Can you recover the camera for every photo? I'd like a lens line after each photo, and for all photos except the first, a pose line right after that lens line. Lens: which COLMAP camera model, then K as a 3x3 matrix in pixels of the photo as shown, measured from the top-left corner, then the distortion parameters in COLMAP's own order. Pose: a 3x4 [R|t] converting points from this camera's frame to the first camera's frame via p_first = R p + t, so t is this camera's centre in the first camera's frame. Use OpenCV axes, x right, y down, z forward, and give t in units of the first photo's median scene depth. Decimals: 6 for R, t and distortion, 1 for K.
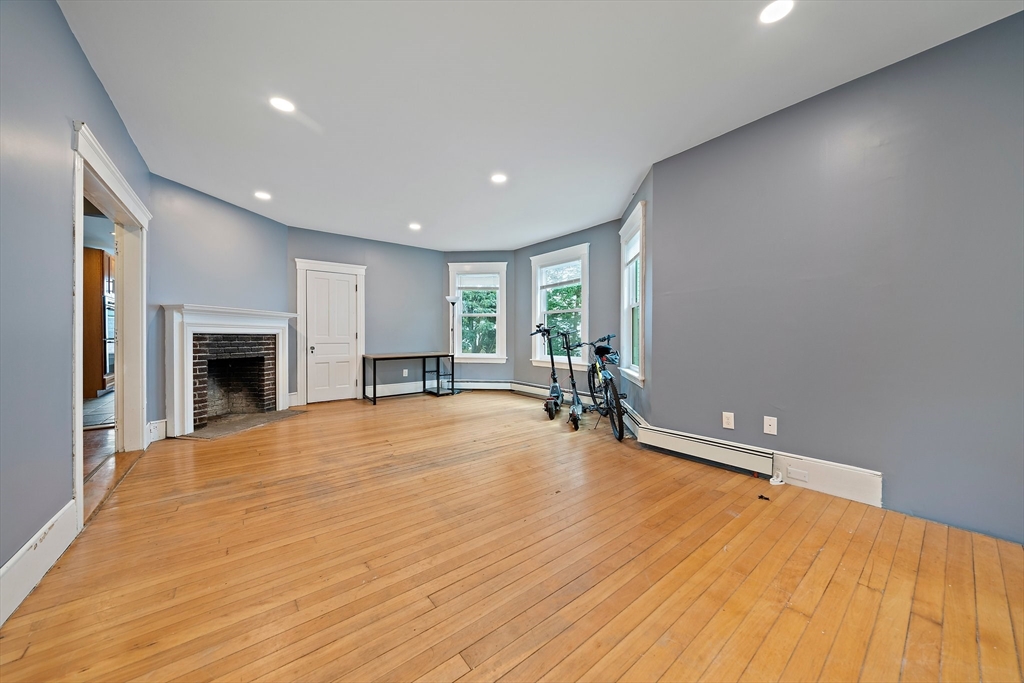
lens RADIAL K [[353.0, 0, 513.0], [0, 353.0, 341.2], [0, 0, 1]] dist [-0.005235, -0.000002]
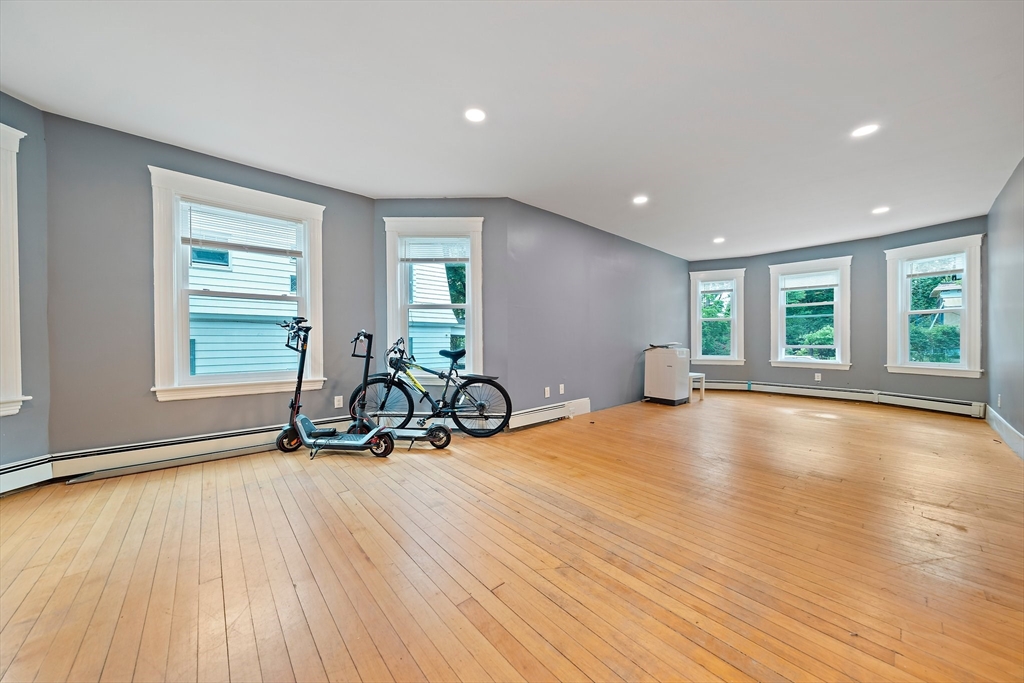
lens RADIAL K [[353.0, 0, 517.5], [0, 353.0, 341.2], [0, 0, 1]] dist [-0.005235, -0.000002]
pose [[-0.063912, -0.004924, 0.997943, -0.651474], [0.011538, 0.999917, 0.005673, -0.010762], [-0.997889, 0.011877, -0.063849, 0.831545]]
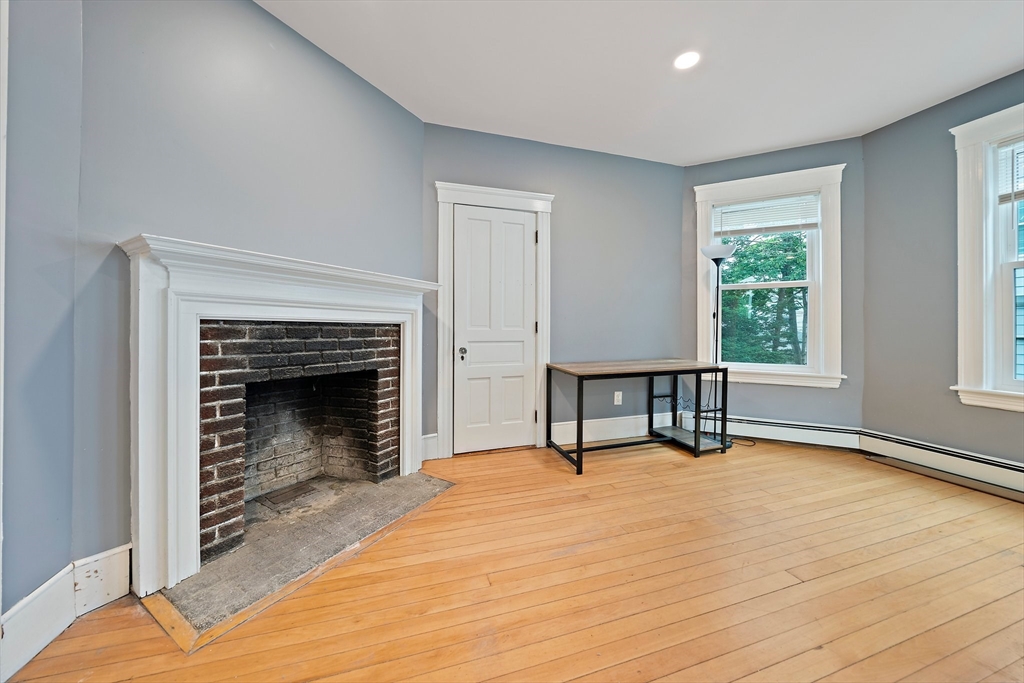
lens RADIAL K [[353.0, 0, 511.7], [0, 353.0, 331.6], [0, 0, 1]] dist [-0.005235, -0.000002]
pose [[0.933820, 0.002821, -0.357732, -0.404457], [-0.005701, 0.999959, -0.006996, -0.007161], [0.357697, 0.008572, 0.933798, 0.689840]]
